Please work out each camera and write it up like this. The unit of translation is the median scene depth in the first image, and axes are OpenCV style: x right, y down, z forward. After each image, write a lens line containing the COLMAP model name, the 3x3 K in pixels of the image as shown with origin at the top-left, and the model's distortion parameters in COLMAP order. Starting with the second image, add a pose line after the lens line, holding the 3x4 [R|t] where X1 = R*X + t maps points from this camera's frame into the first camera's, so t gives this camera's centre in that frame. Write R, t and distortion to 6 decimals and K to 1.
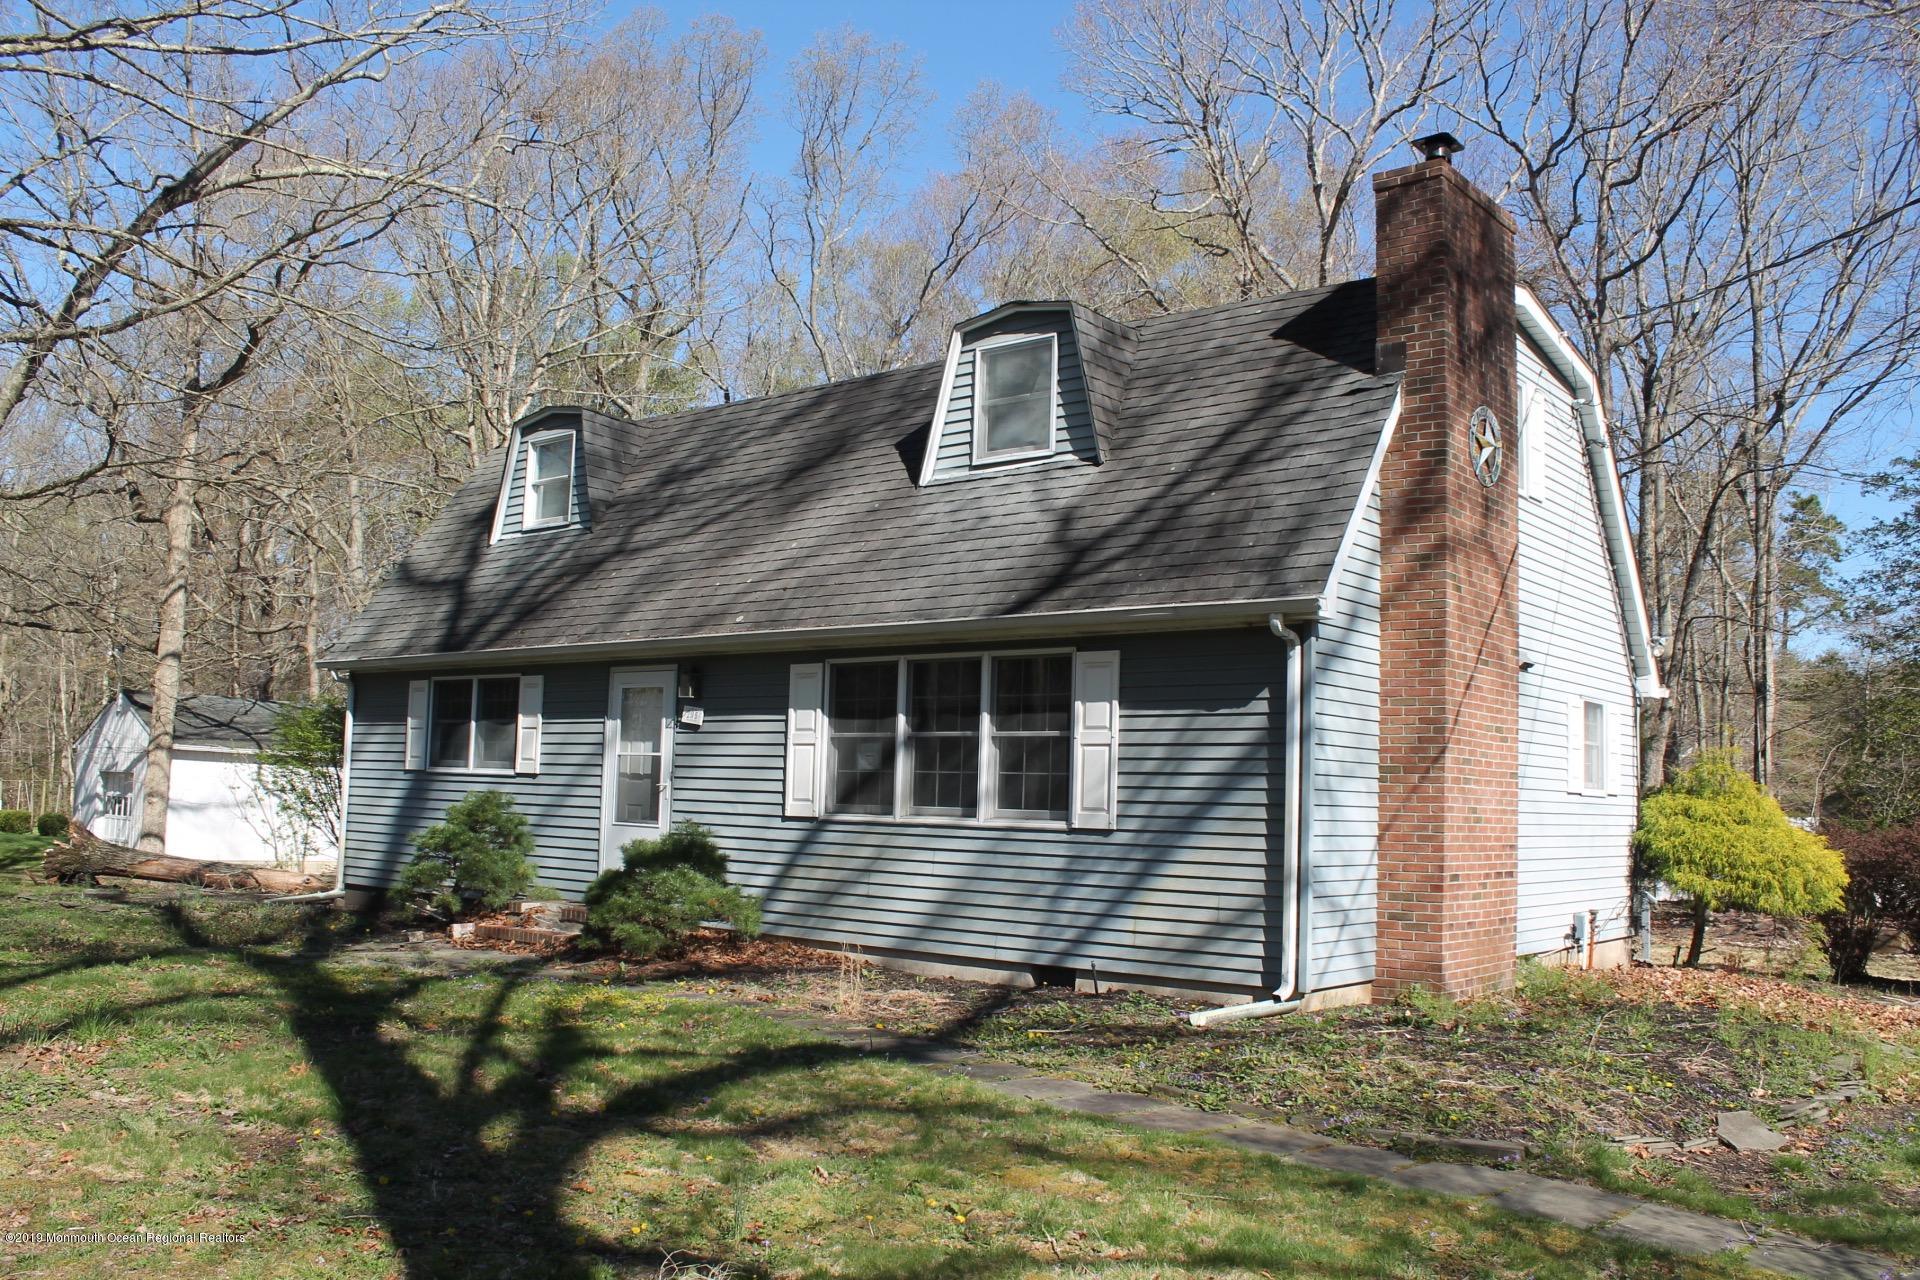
lens RADIAL K [[1604.4, 0, 961.1], [0, 1604.4, 639.6], [0, 0, 1]] dist [-0.127288, 0.008617]
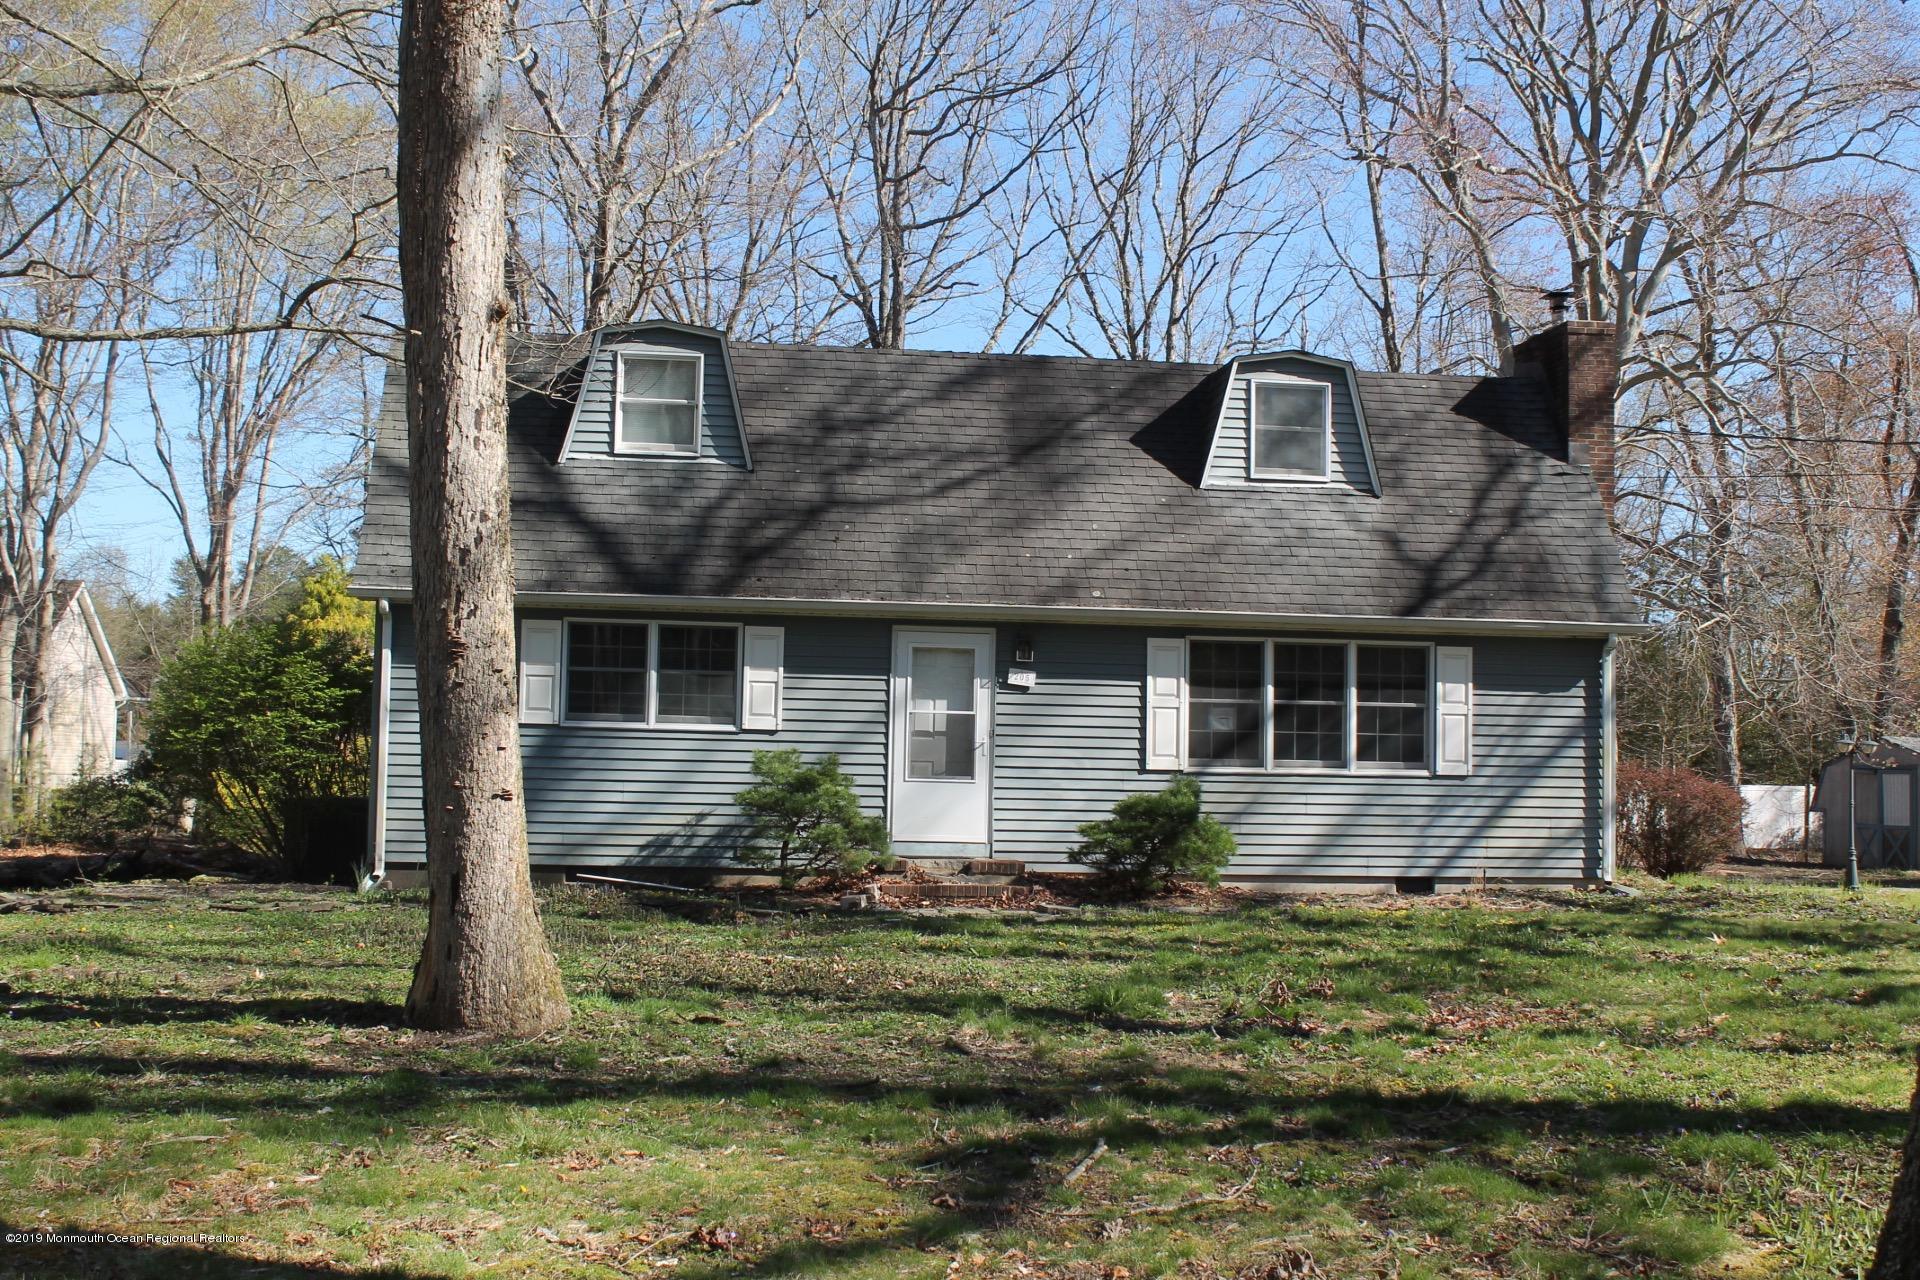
lens RADIAL K [[2247.2, 0, 955.3], [0, 2247.2, 641.9], [0, 0, 1]] dist [-0.054776, 0.000000]
pose [[0.685788, 0.036949, 0.726862, -1.417844], [-0.070572, 0.997380, 0.015884, 0.002692], [-0.724371, -0.062189, 0.686599, -0.006118]]
